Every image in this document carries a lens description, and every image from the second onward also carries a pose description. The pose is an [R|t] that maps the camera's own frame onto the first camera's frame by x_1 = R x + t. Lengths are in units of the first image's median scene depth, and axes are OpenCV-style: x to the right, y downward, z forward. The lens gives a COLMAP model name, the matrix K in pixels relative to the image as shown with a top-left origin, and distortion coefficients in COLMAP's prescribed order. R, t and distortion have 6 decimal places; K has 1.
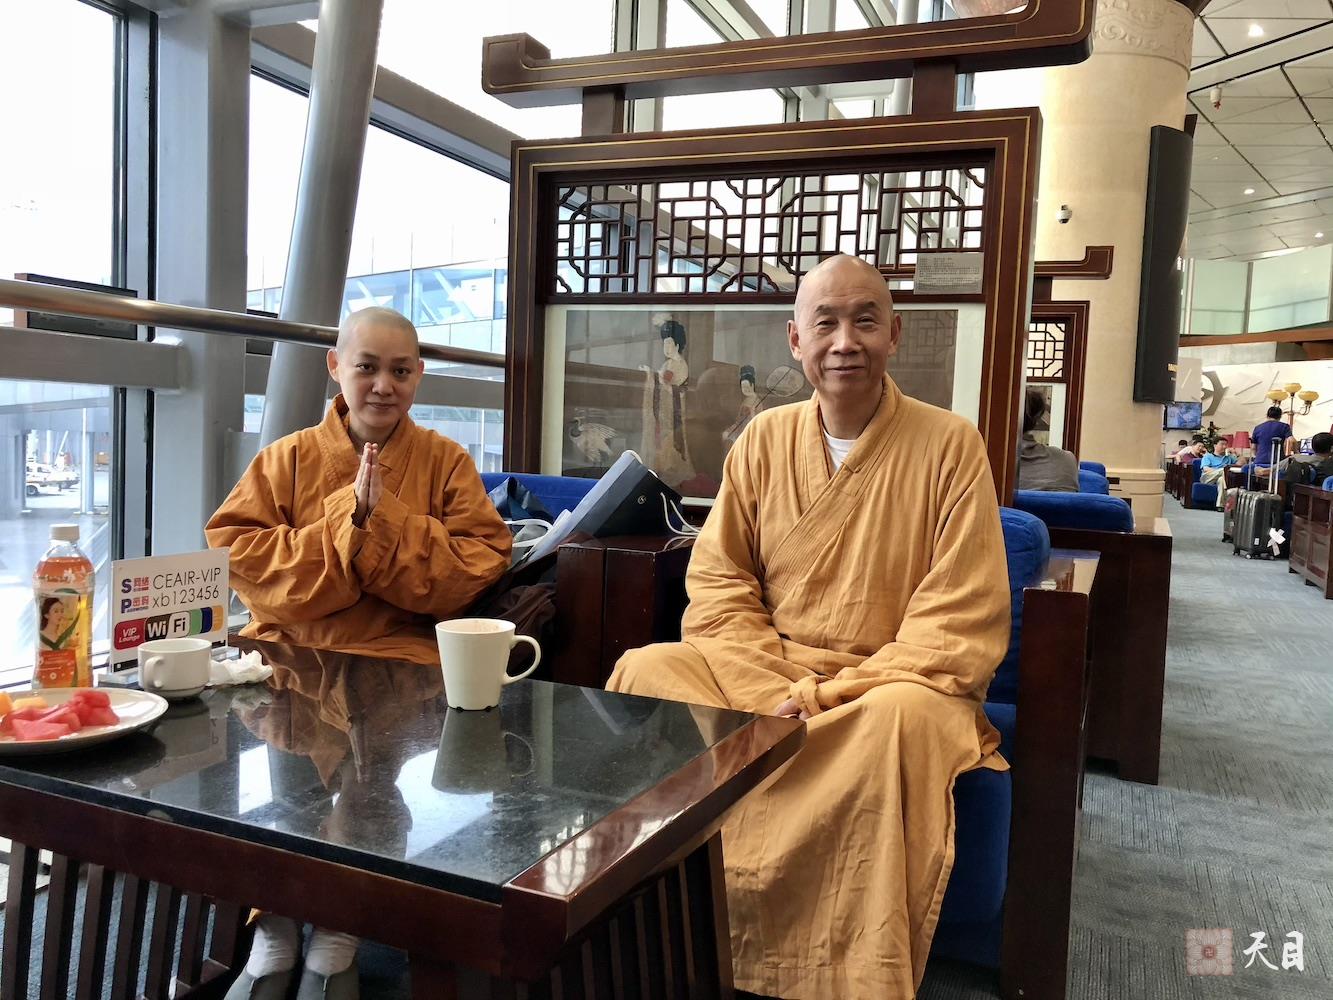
lens RADIAL K [[1082.6, 0, 718.4], [0, 1082.6, 500.1], [0, 0, 1]] dist [0.027382, 0.000260]
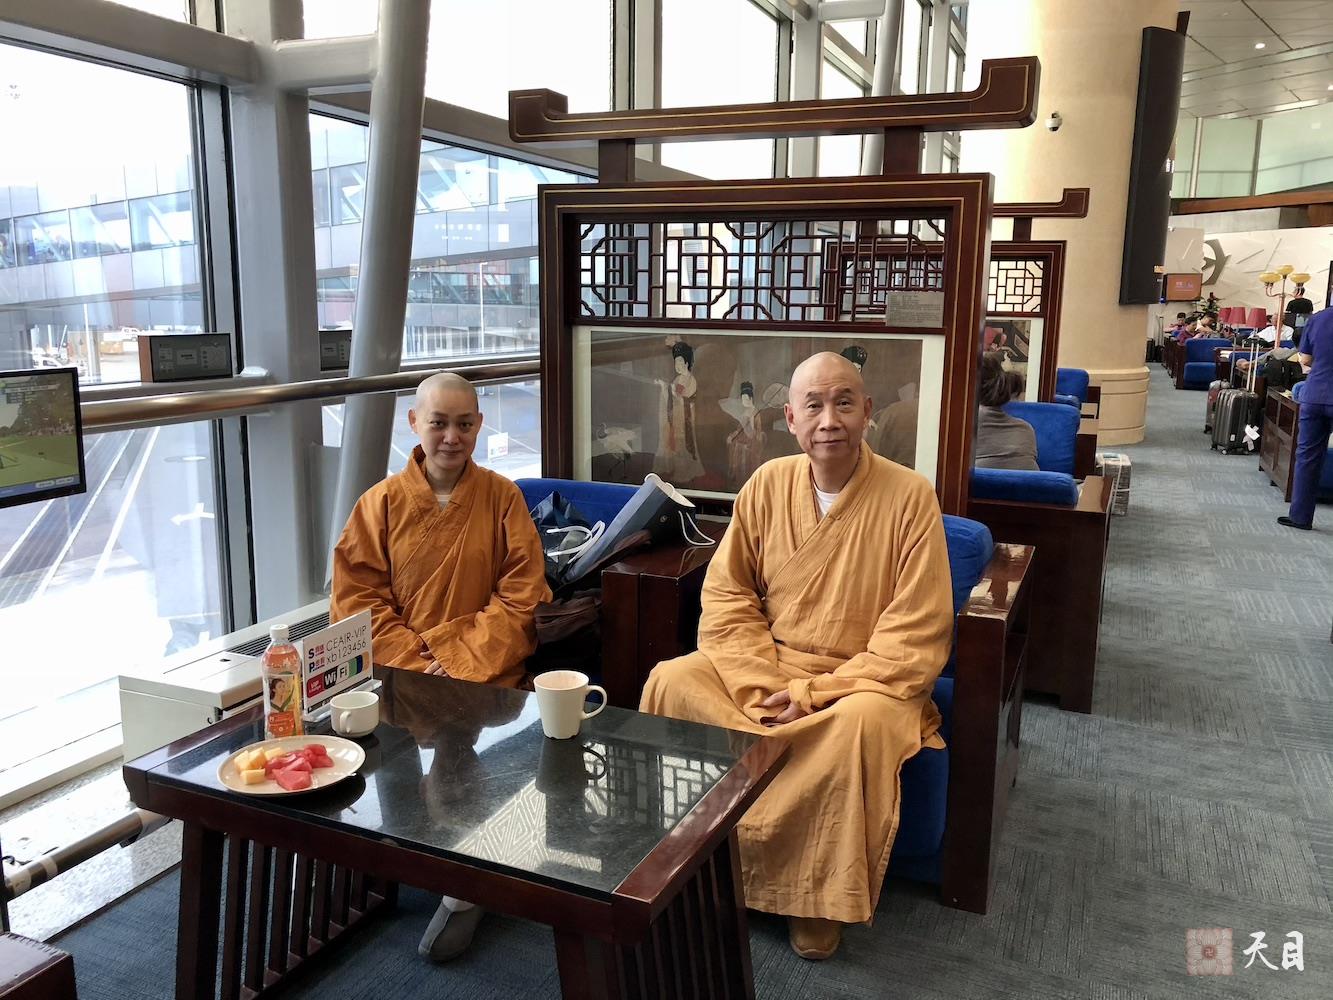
lens RADIAL K [[1082.6, 0, 718.4], [0, 1082.6, 500.1], [0, 0, 1]] dist [0.027382, 0.000260]
pose [[0.999768, -0.021238, -0.003525, -0.002646], [0.021508, 0.992580, 0.119679, -0.138252], [0.000957, -0.119727, 0.992806, -0.188413]]
